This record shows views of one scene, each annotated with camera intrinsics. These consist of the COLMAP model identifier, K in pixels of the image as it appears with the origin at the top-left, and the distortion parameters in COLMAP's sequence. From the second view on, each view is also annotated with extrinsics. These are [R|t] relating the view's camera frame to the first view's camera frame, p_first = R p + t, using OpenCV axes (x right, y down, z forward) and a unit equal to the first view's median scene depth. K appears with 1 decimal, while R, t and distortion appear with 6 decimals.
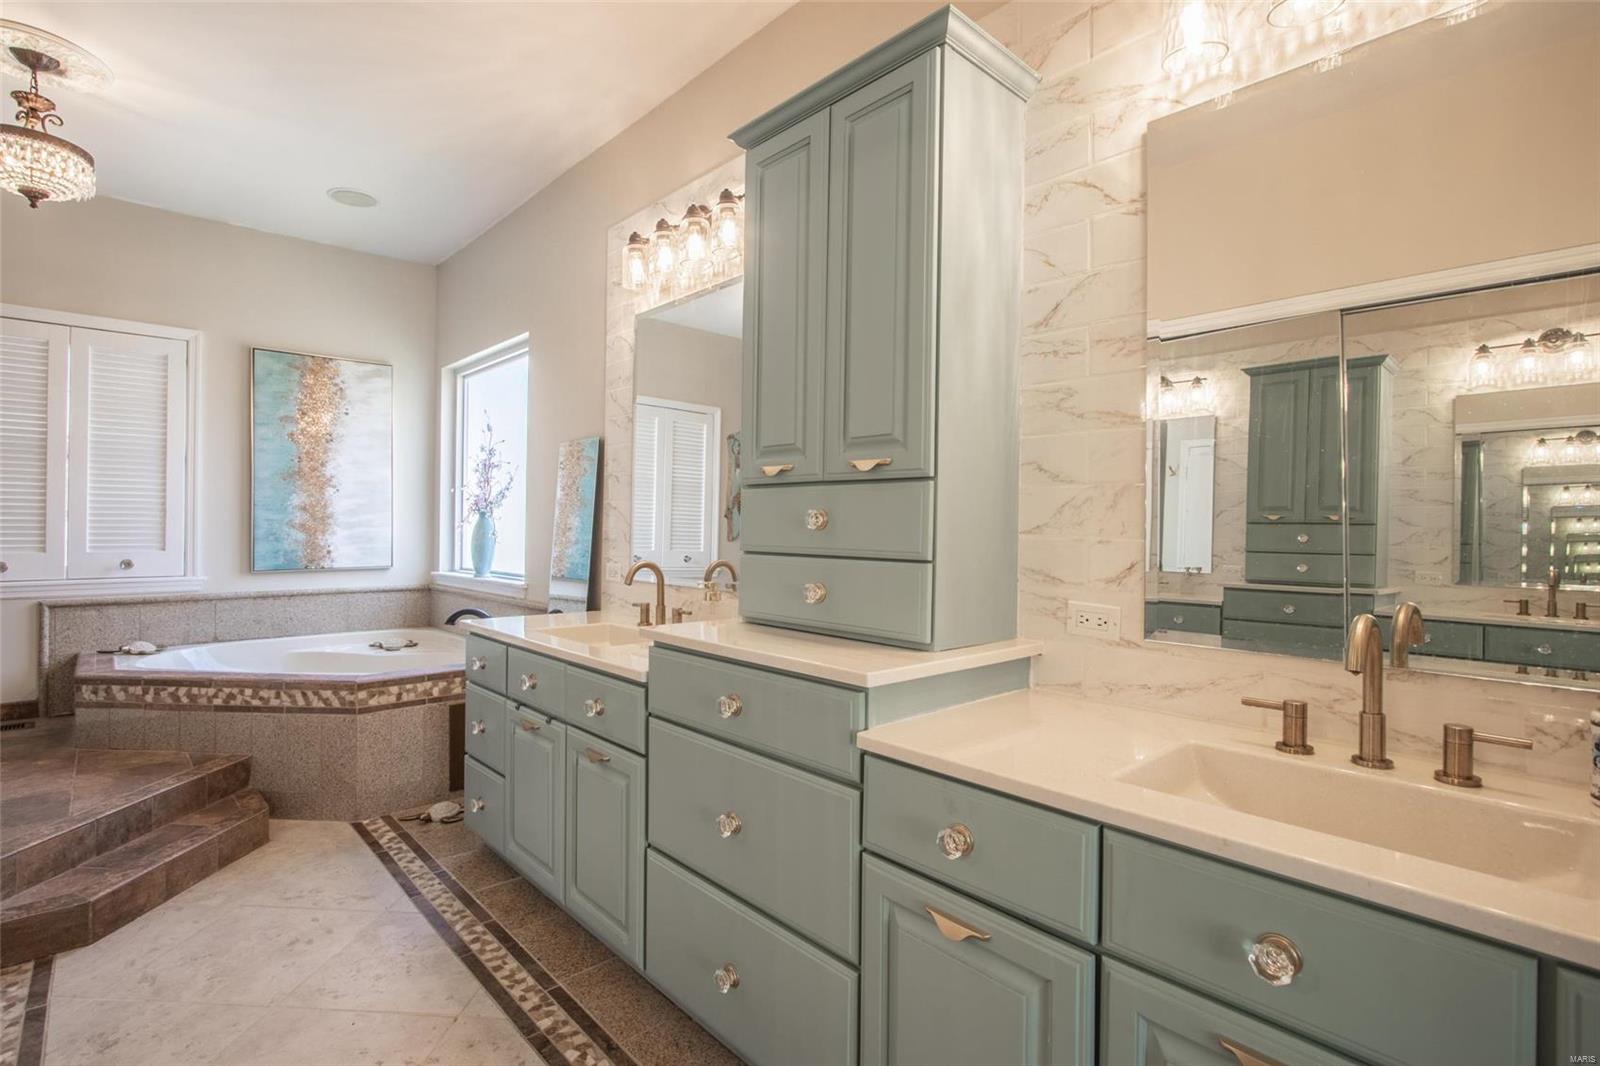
lens RADIAL K [[744.0, 0, 766.4], [0, 744.0, 523.1], [0, 0, 1]] dist [-0.012837, 0.001242]
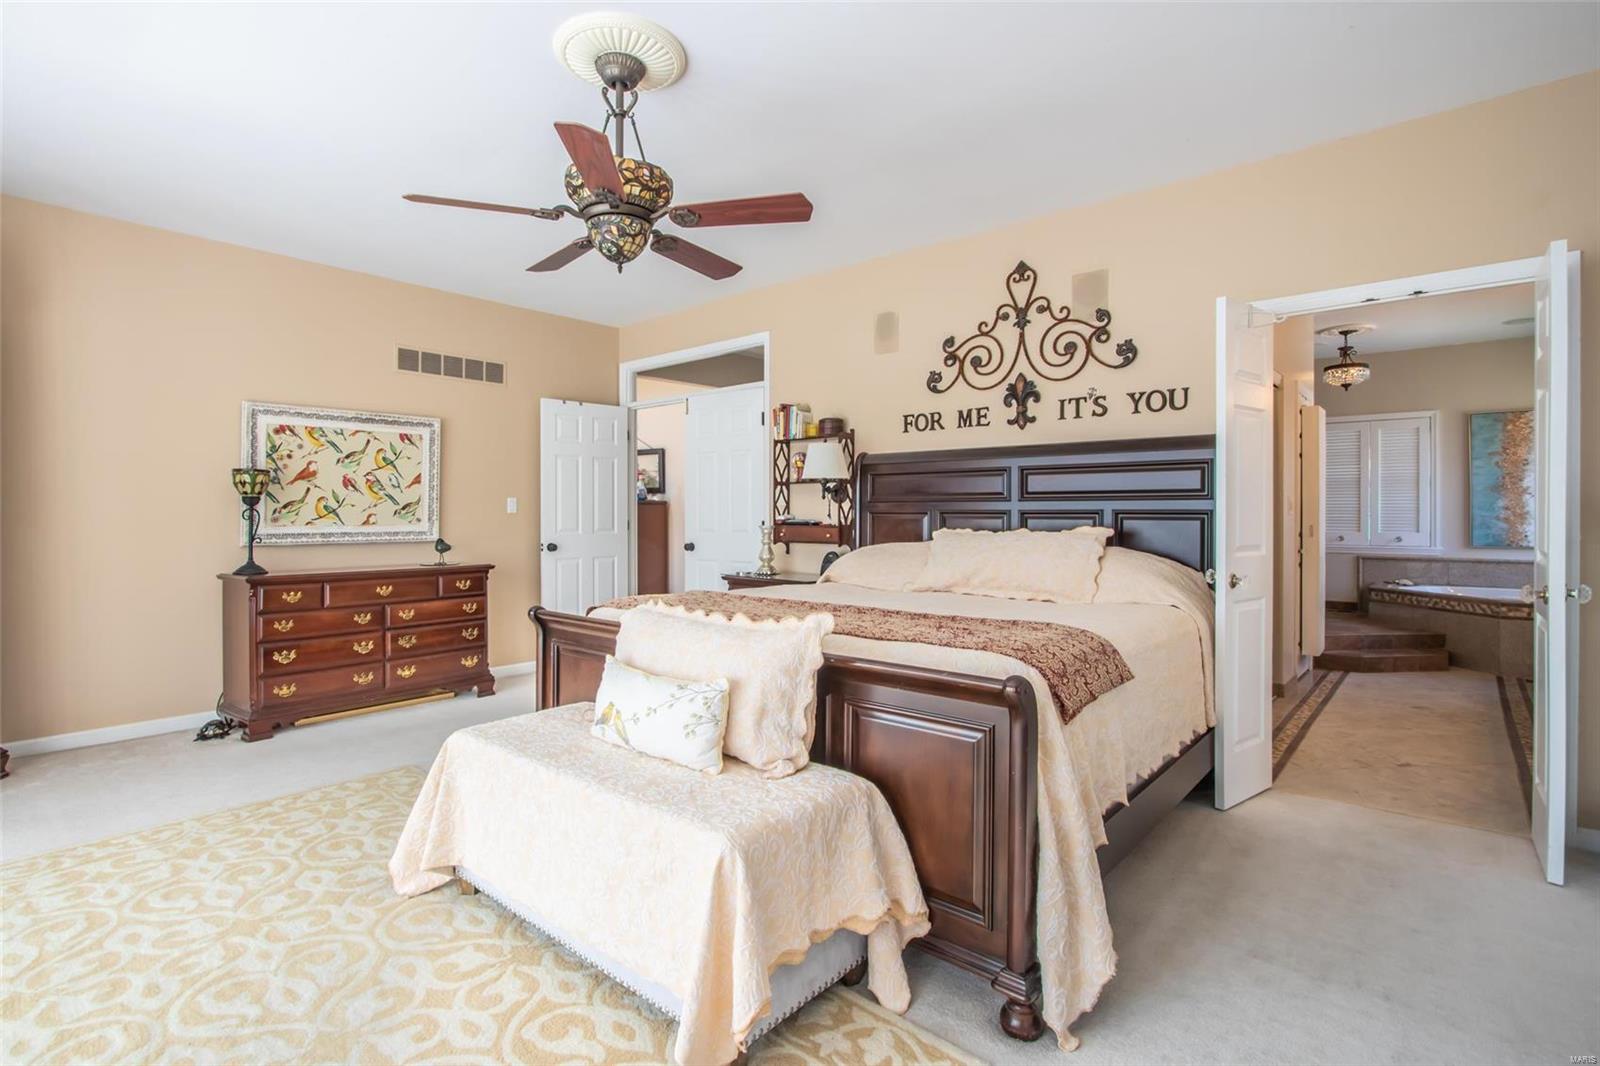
lens RADIAL K [[787.6, 0, 765.9], [0, 787.6, 515.1], [0, 0, 1]] dist [-0.017578, 0.004174]
pose [[0.117015, -0.007581, -0.993101, 1.166289], [0.003197, 0.999969, -0.007257, 0.002079], [0.993125, -0.002326, 0.117035, -1.060894]]
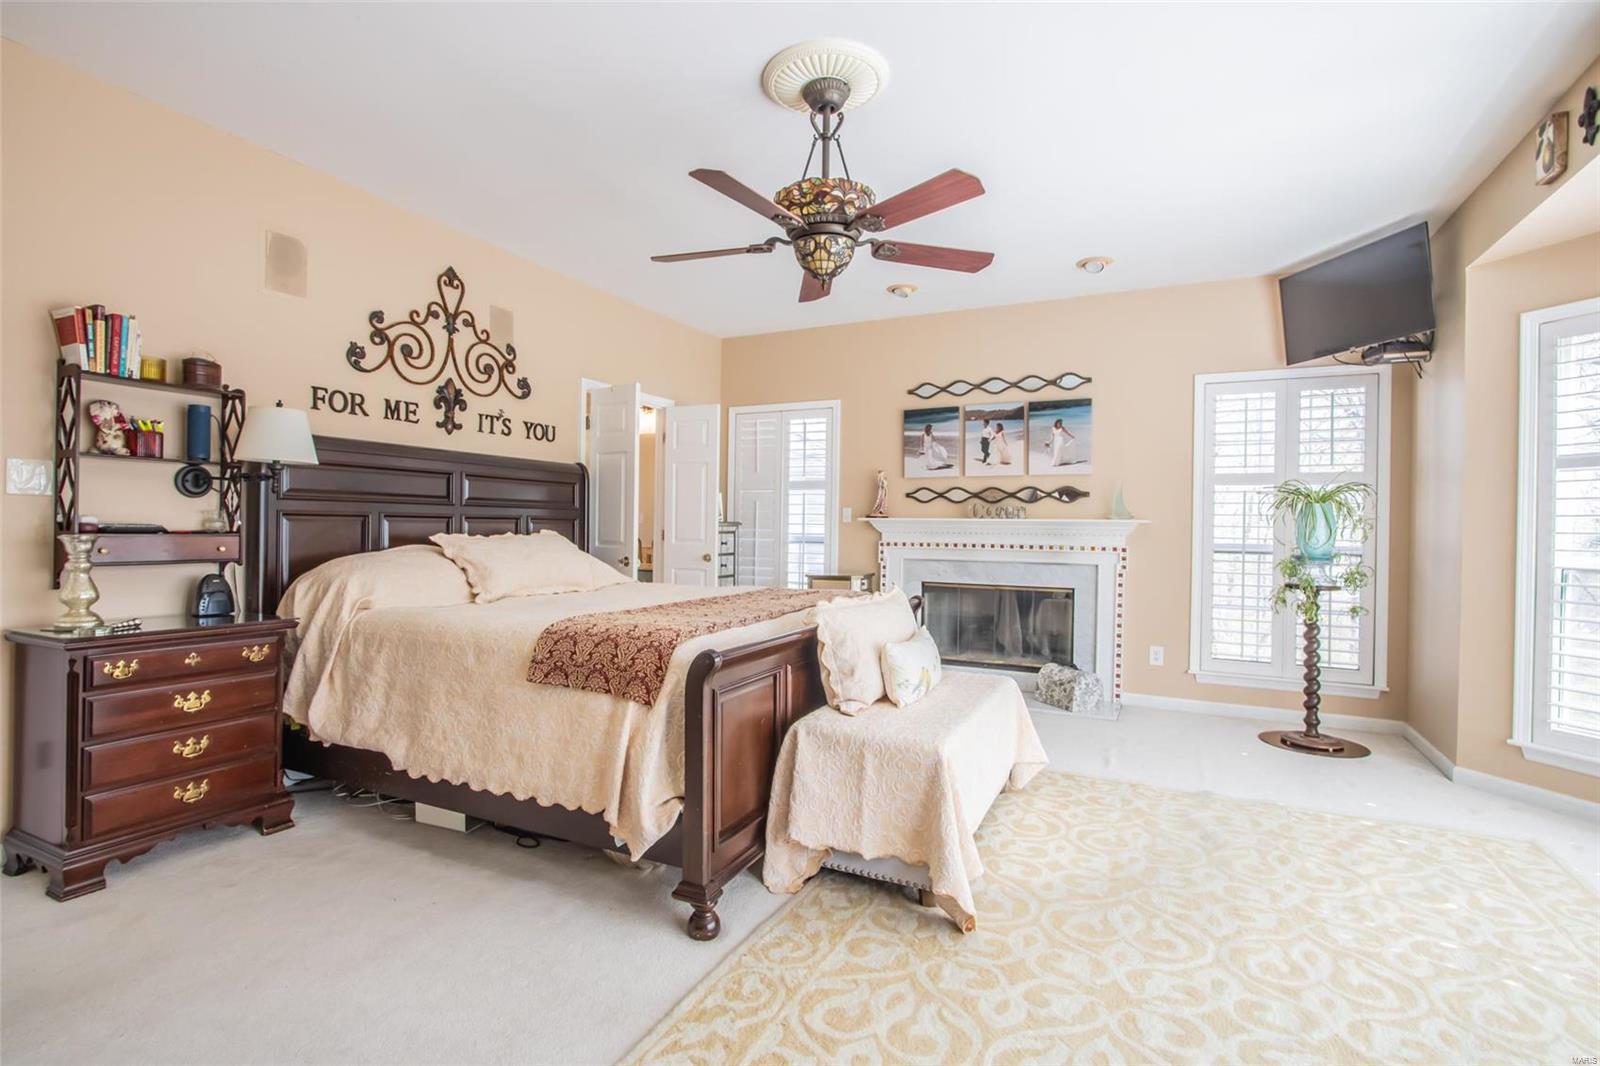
lens RADIAL K [[763.8, 0, 797.8], [0, 763.8, 530.6], [0, 0, 1]] dist [-0.012029, 0.001668]
pose [[0.918181, -0.000201, 0.396161, -0.157590], [-0.005754, 0.999888, 0.013844, -0.009320], [-0.396120, -0.014991, 0.918077, -1.962483]]
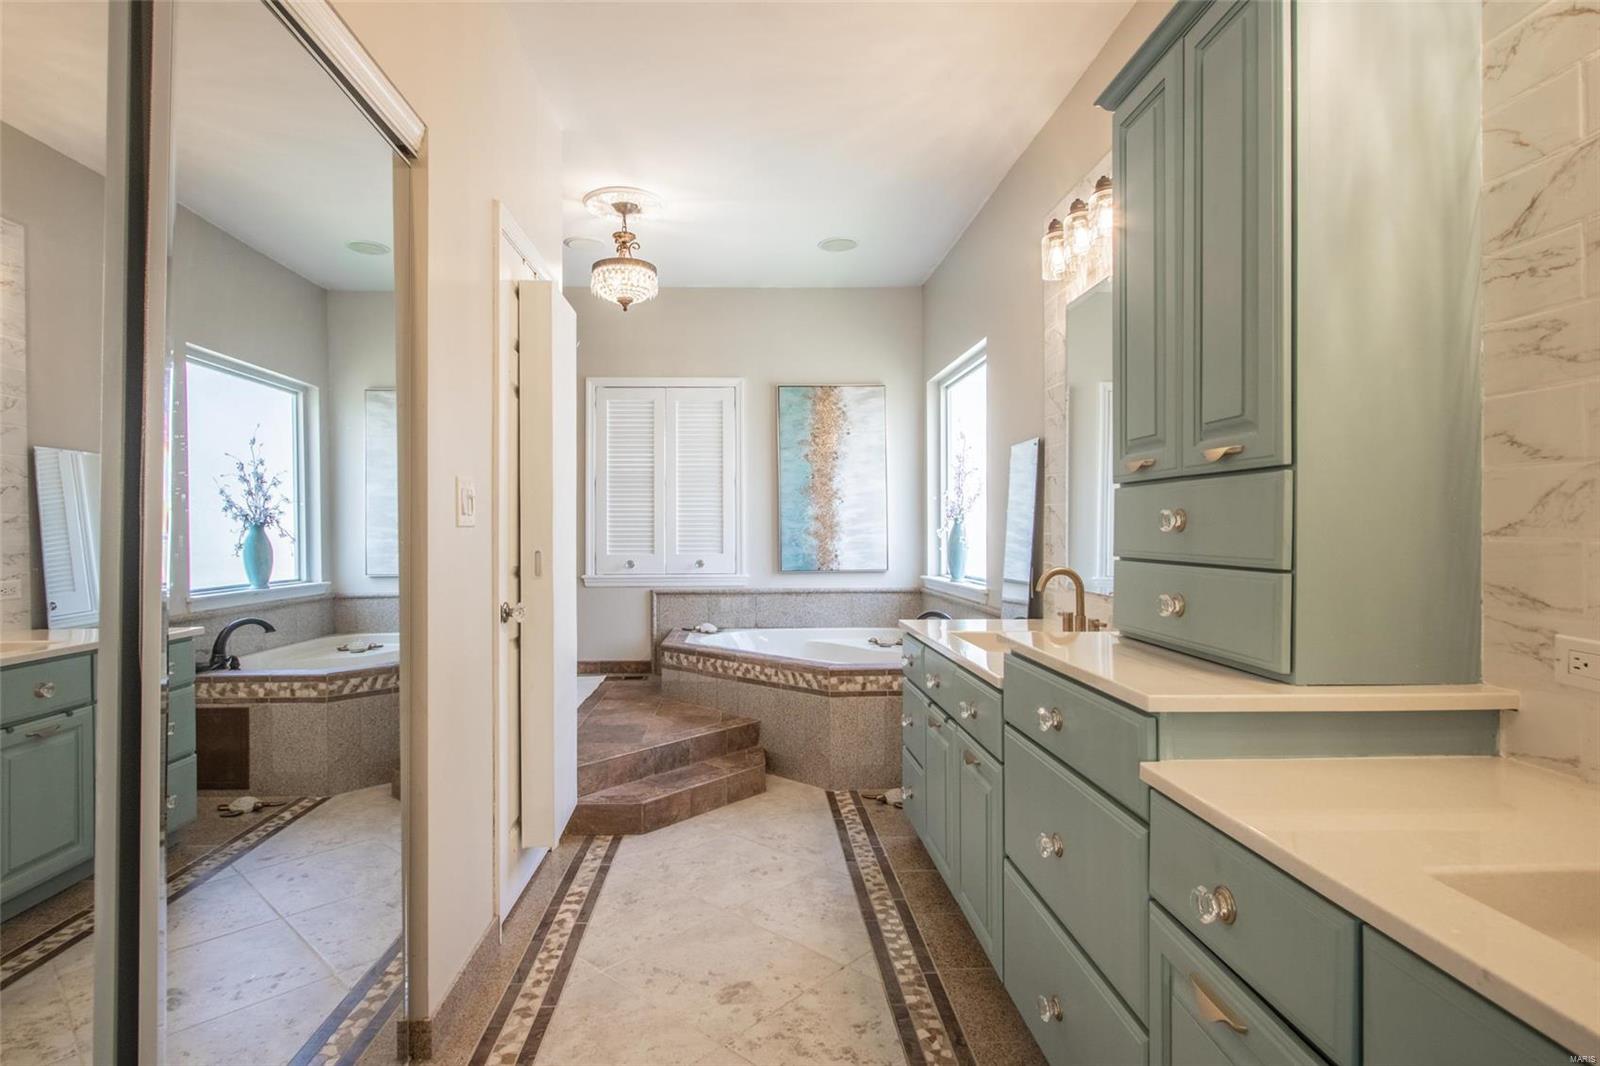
lens RADIAL K [[787.6, 0, 779.8], [0, 787.6, 523.7], [0, 0, 1]] dist [-0.017578, 0.004174]
pose [[0.776749, -0.015943, -0.629609, 0.154401], [0.012036, 0.999873, -0.010470, 0.001539], [0.629696, 0.000555, 0.776842, 0.003359]]
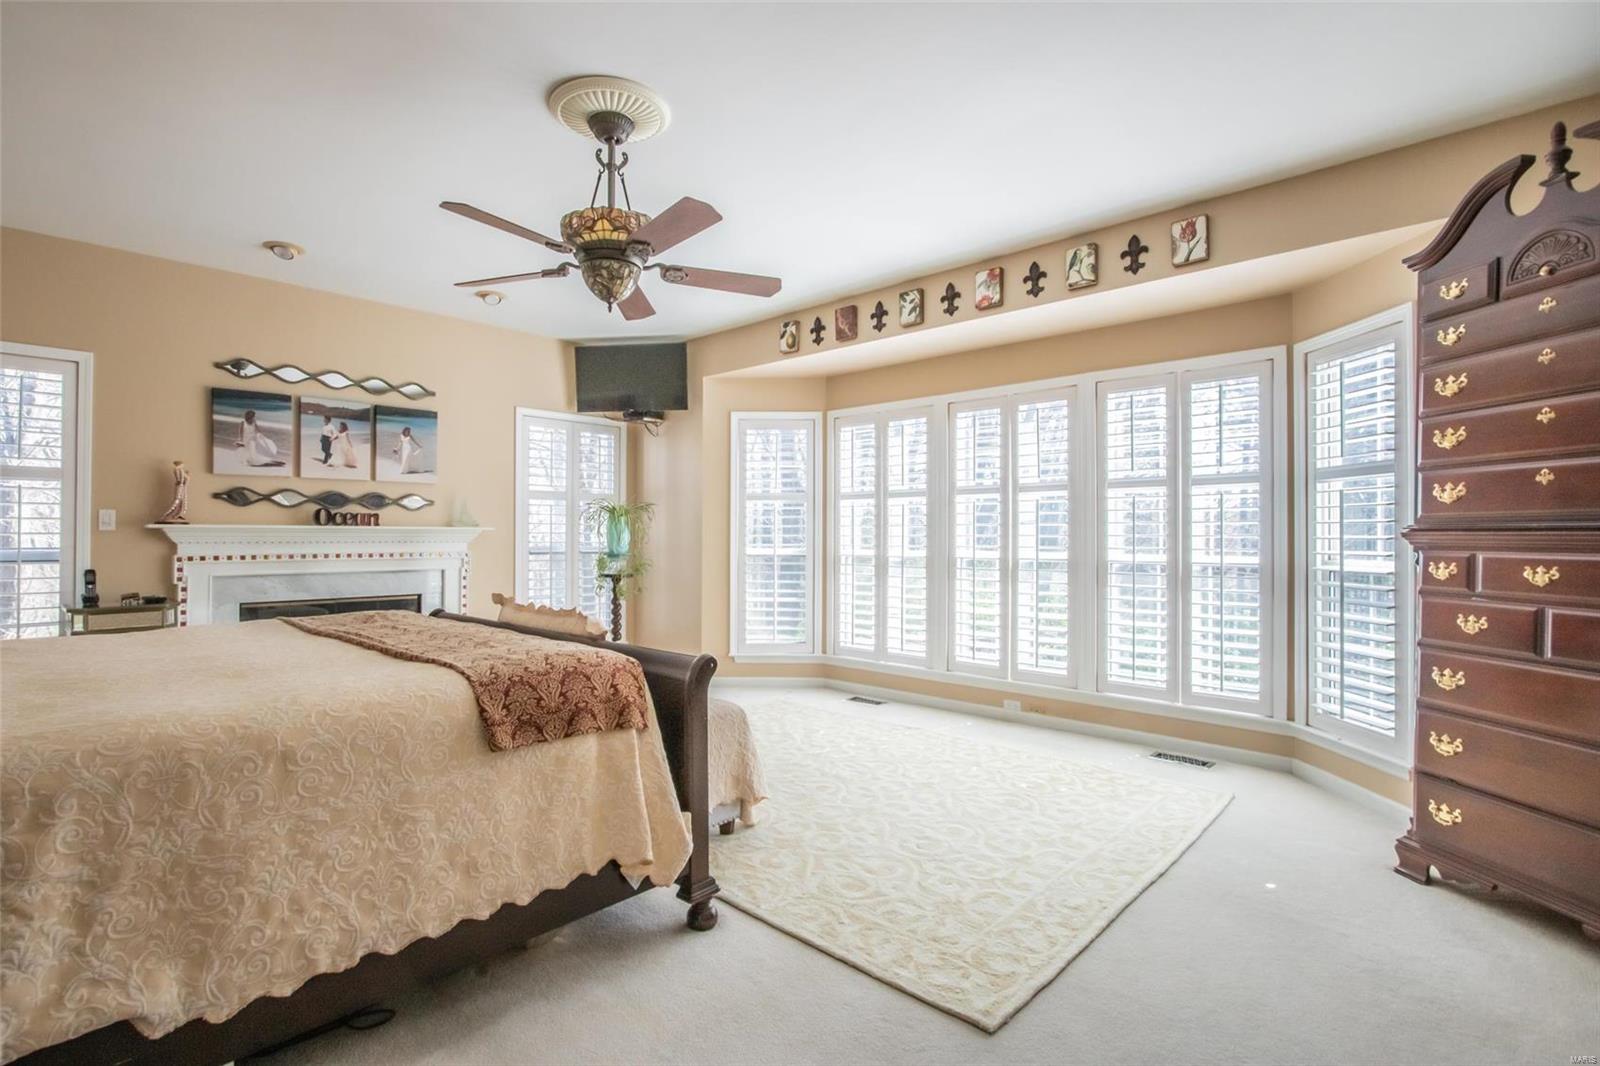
lens RADIAL K [[744.0, 0, 770.5], [0, 744.0, 529.3], [0, 0, 1]] dist [-0.012837, 0.001242]
pose [[-0.082769, 0.000415, 0.996569, -0.719043], [-0.006572, 0.999978, -0.000962, -0.012660], [-0.996547, -0.006630, -0.082765, -1.249308]]
